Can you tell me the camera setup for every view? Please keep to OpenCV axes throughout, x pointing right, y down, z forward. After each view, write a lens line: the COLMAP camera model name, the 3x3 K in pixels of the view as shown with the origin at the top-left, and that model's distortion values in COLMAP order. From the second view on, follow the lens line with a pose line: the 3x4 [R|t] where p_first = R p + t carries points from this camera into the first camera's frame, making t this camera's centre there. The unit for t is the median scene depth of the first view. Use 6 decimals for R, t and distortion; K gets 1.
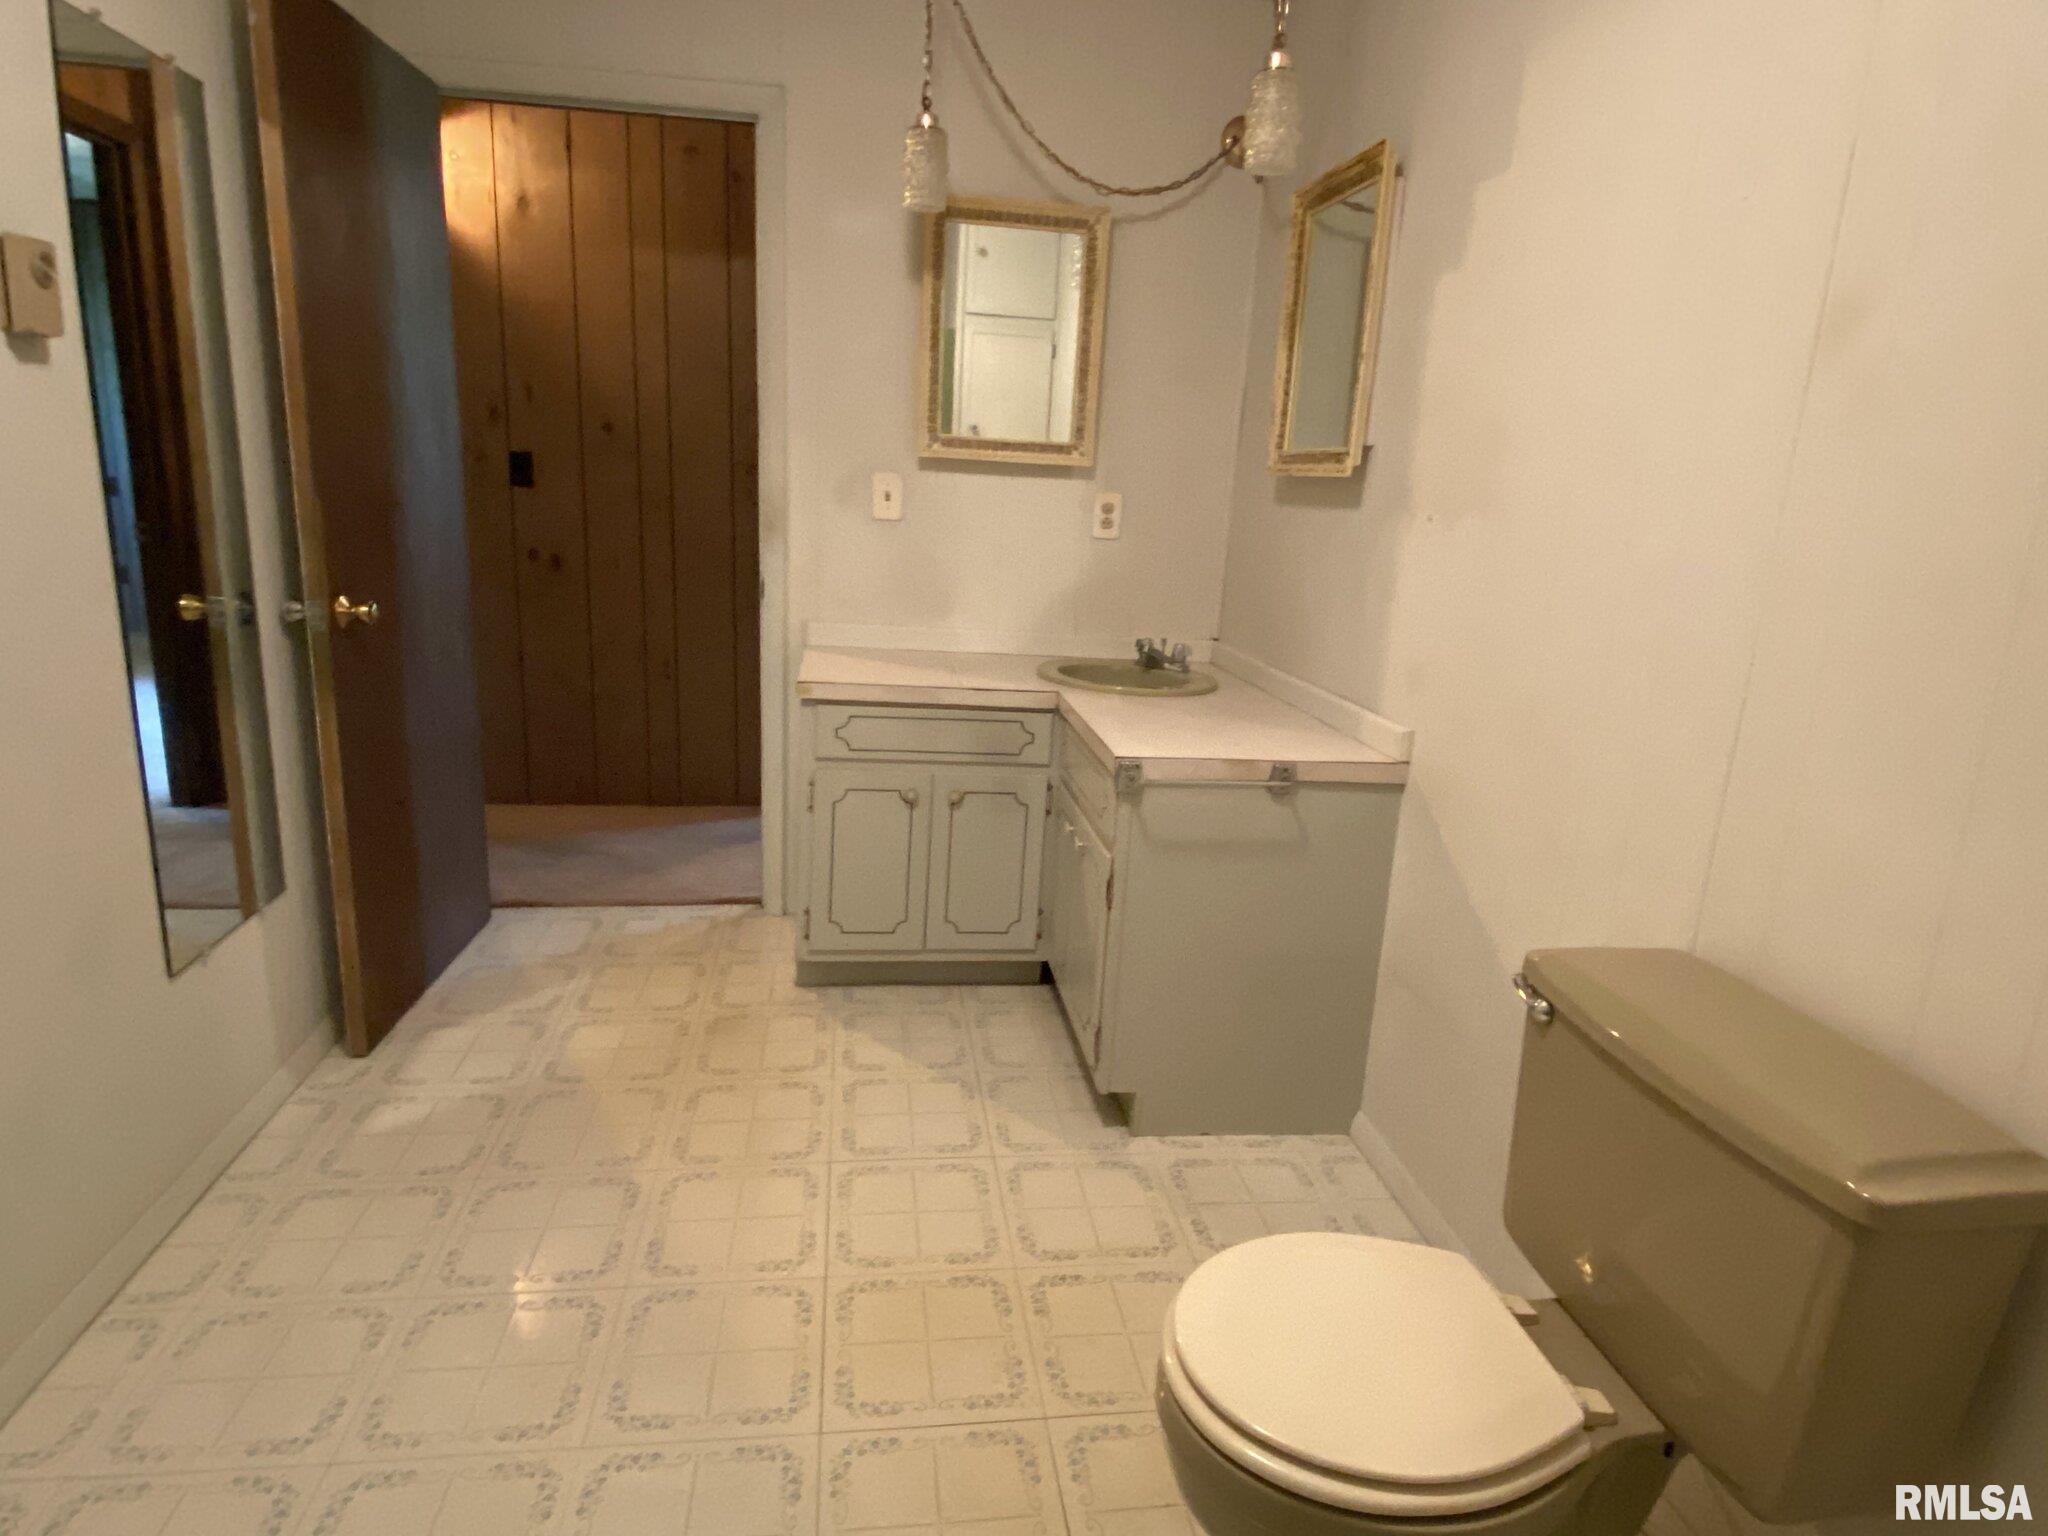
lens RADIAL K [[1170.7, 0, 1029.8], [0, 1170.7, 775.4], [0, 0, 1]] dist [0.012125, -0.011520]
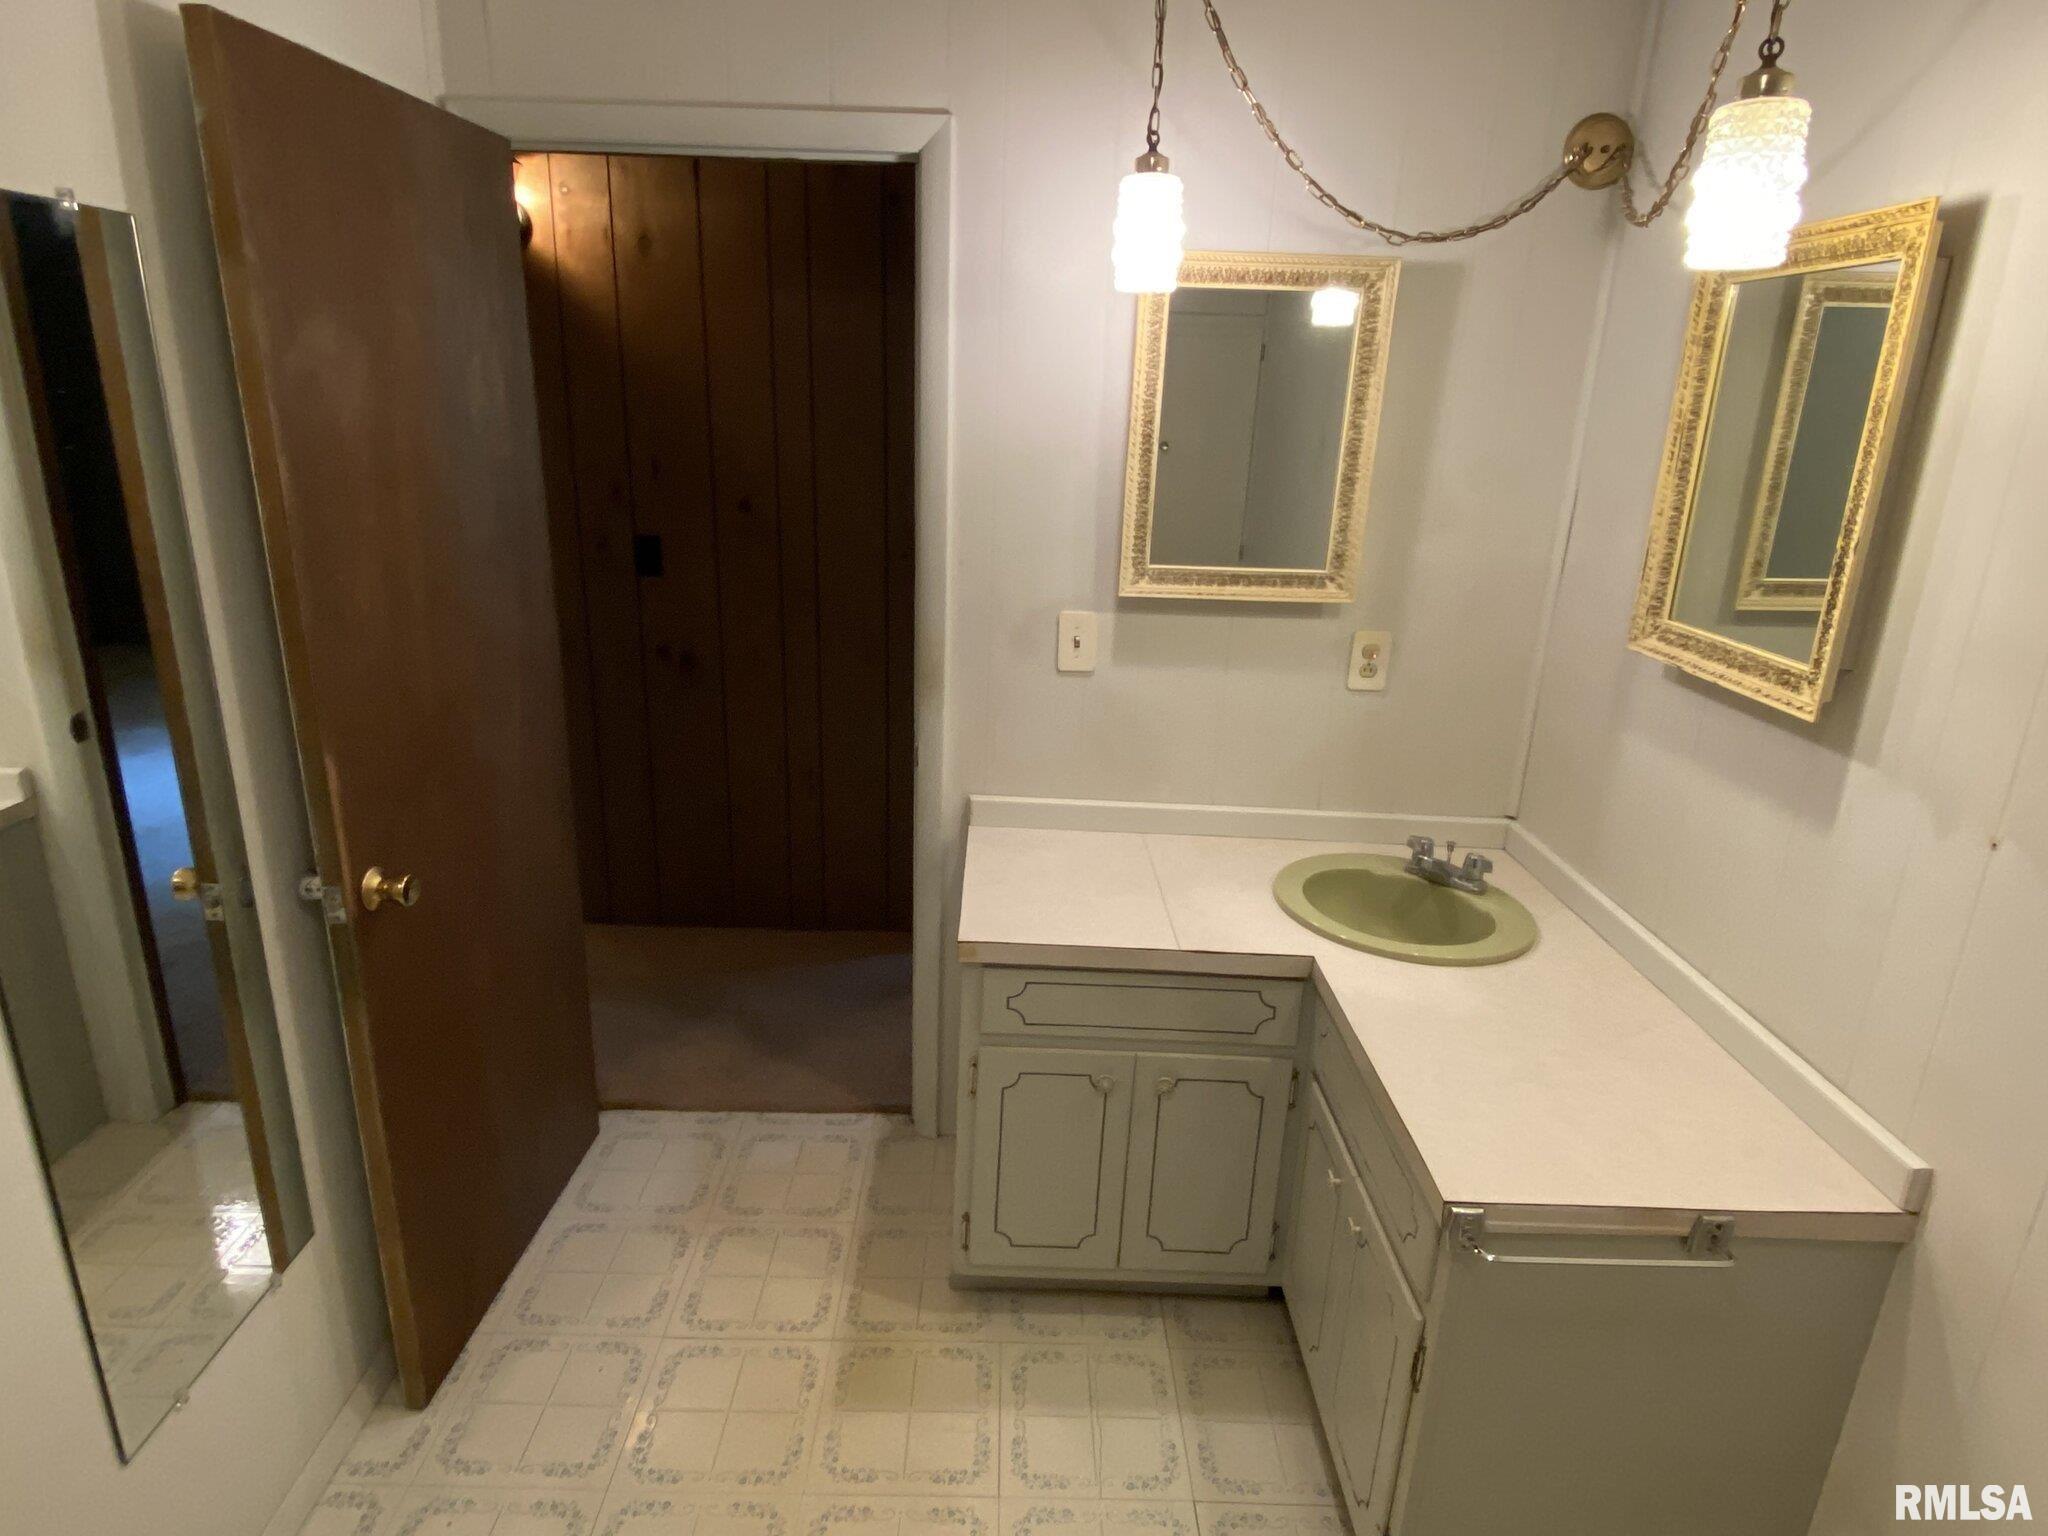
lens RADIAL K [[1170.7, 0, 1009.4], [0, 1170.7, 765.2], [0, 0, 1]] dist [0.012125, -0.011520]
pose [[0.988172, 0.021820, -0.151792, -0.051485], [-0.014483, 0.998680, 0.049279, -0.212632], [0.152667, -0.046498, 0.987183, 0.254758]]
